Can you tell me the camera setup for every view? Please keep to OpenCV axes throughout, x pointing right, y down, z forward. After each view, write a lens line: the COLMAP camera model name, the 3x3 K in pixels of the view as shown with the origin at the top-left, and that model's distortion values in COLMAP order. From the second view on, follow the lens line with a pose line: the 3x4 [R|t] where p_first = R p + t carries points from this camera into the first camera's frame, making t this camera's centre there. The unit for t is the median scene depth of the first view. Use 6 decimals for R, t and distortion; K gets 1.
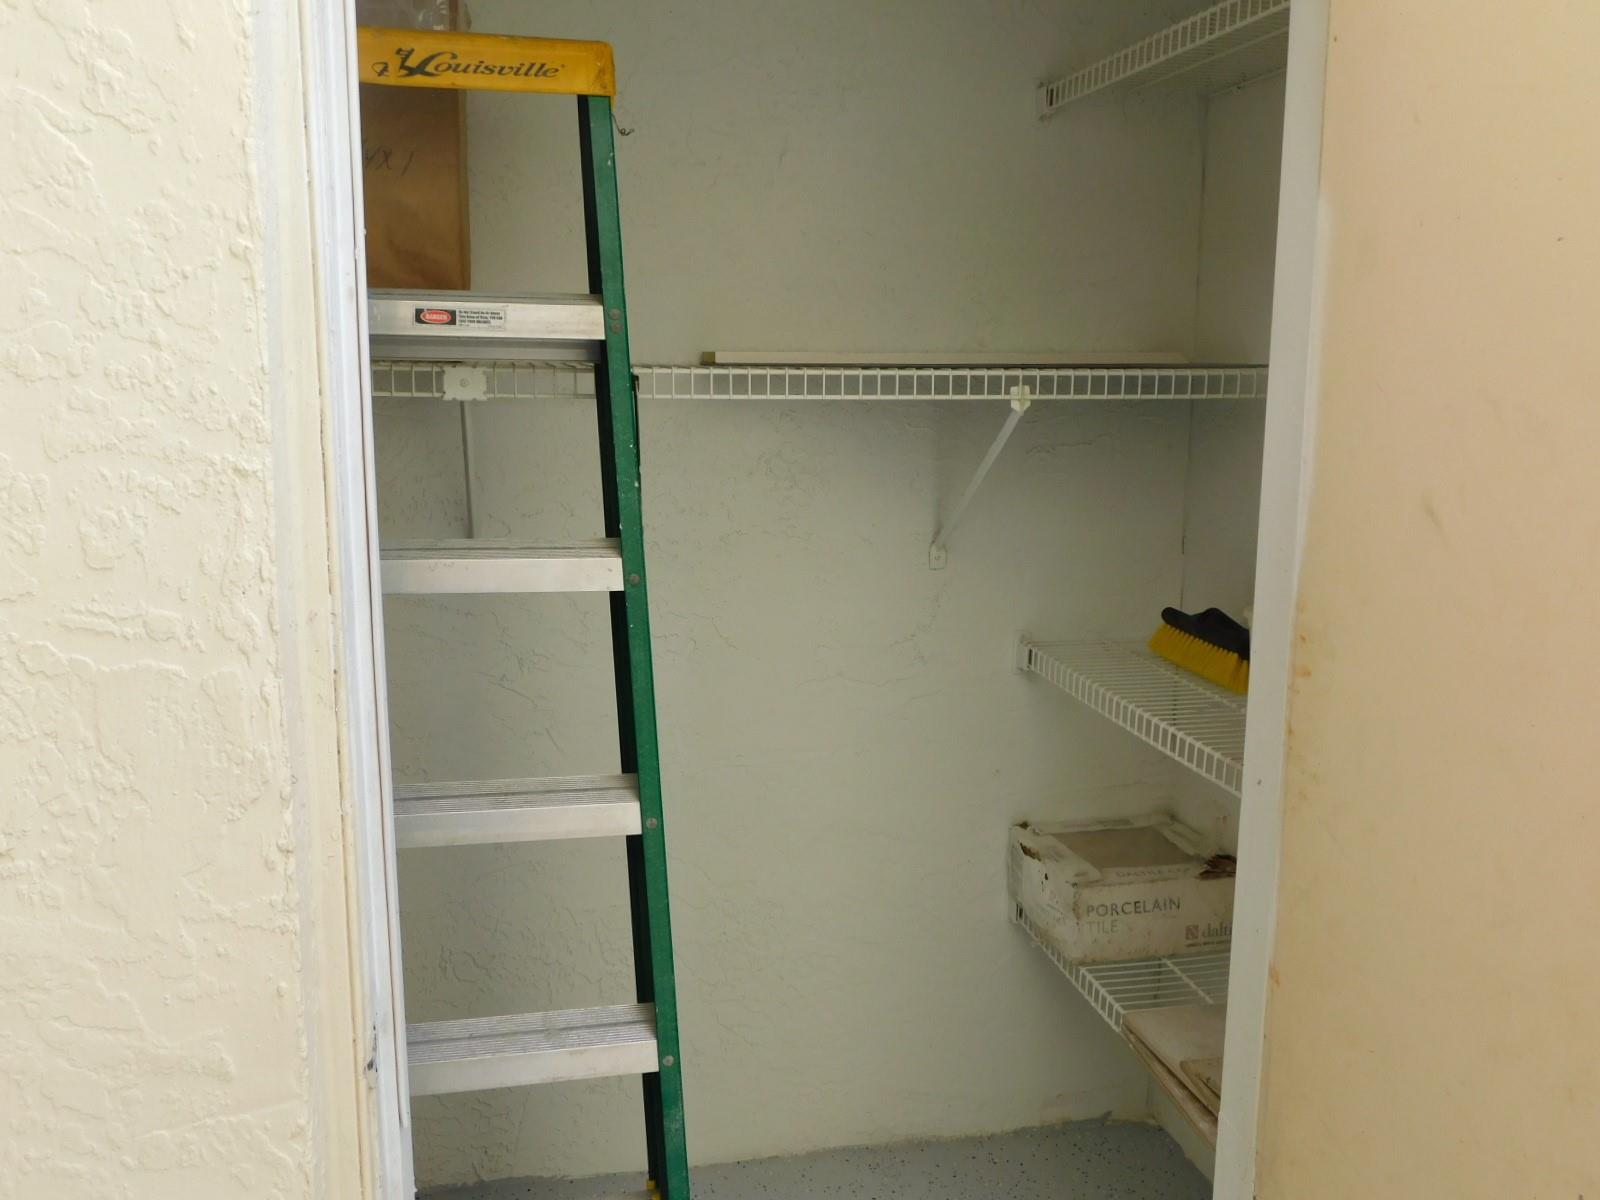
lens RADIAL K [[1402.8, 0, 800.0], [0, 1402.8, 600.0], [0, 0, 1]] dist [-0.015698, 0.011948]
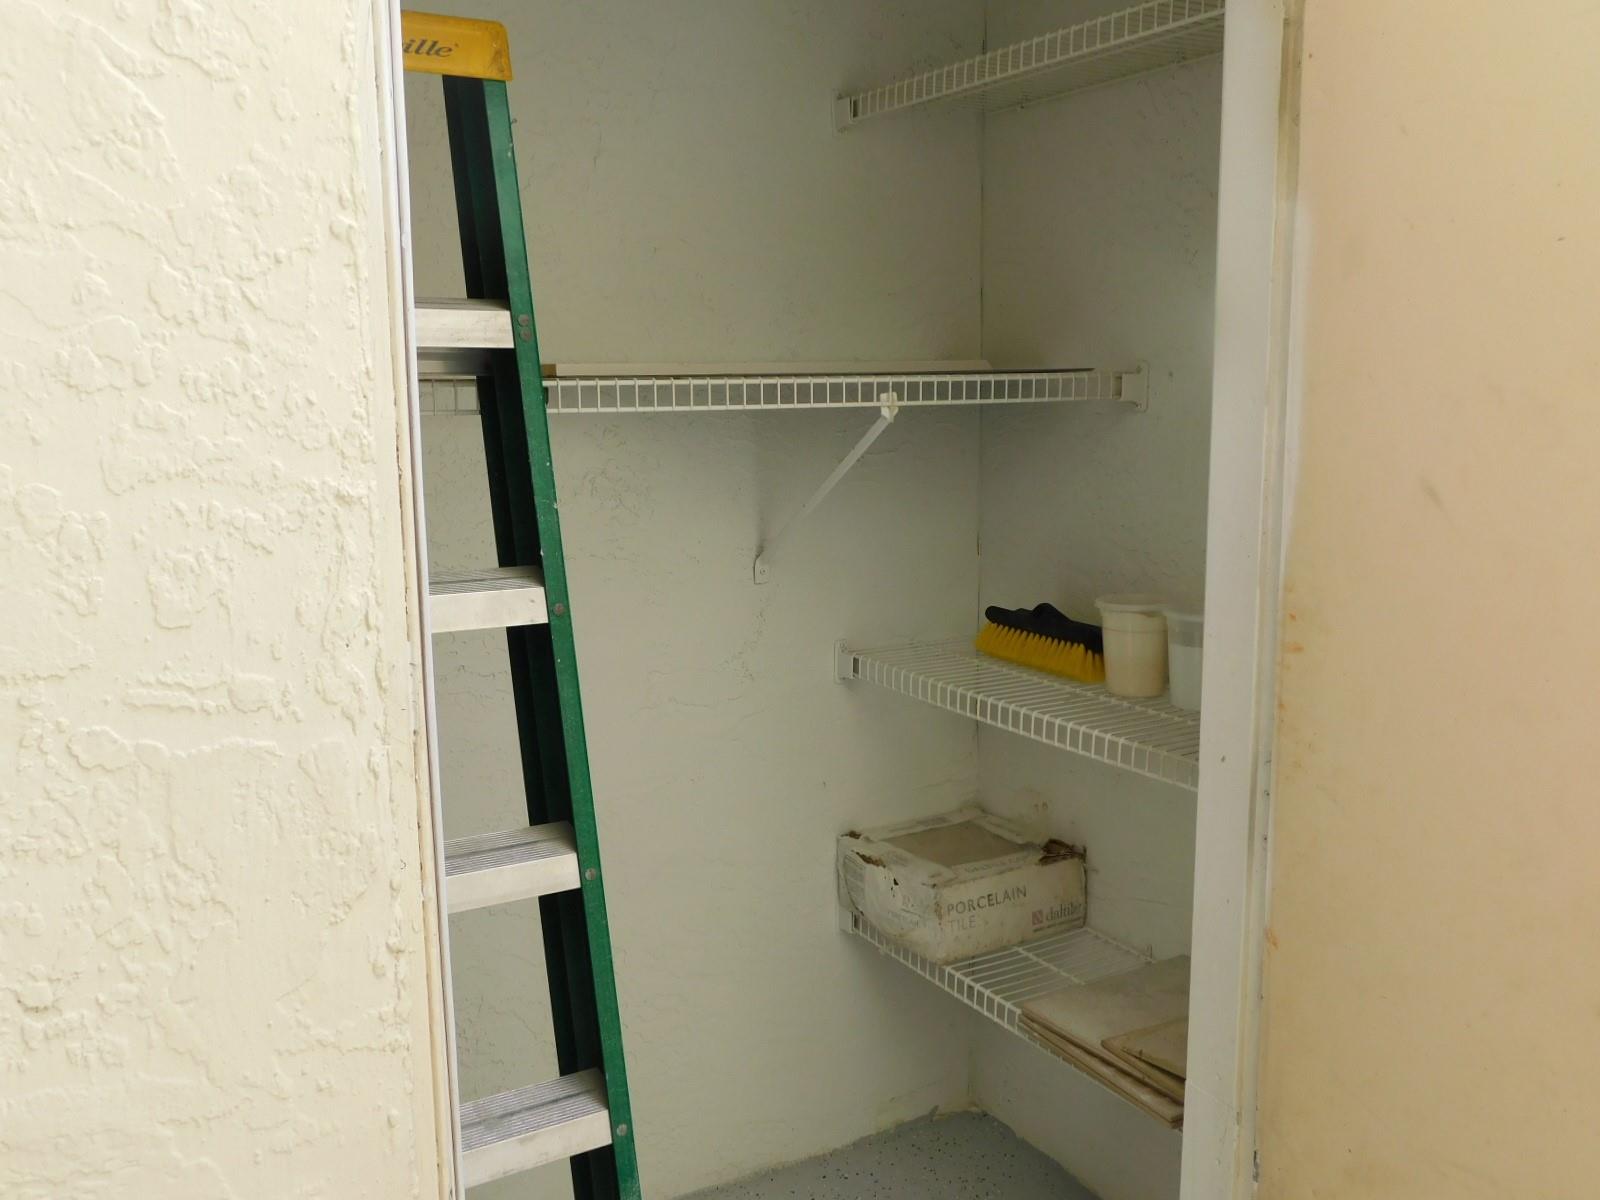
lens RADIAL K [[1402.8, 0, 800.0], [0, 1402.8, 600.0], [0, 0, 1]] dist [-0.015698, 0.011948]
pose [[0.948024, -0.066543, 0.311164, -0.388031], [0.071651, 0.997417, -0.005002, -0.008206], [-0.310027, 0.027037, 0.950343, 0.127945]]
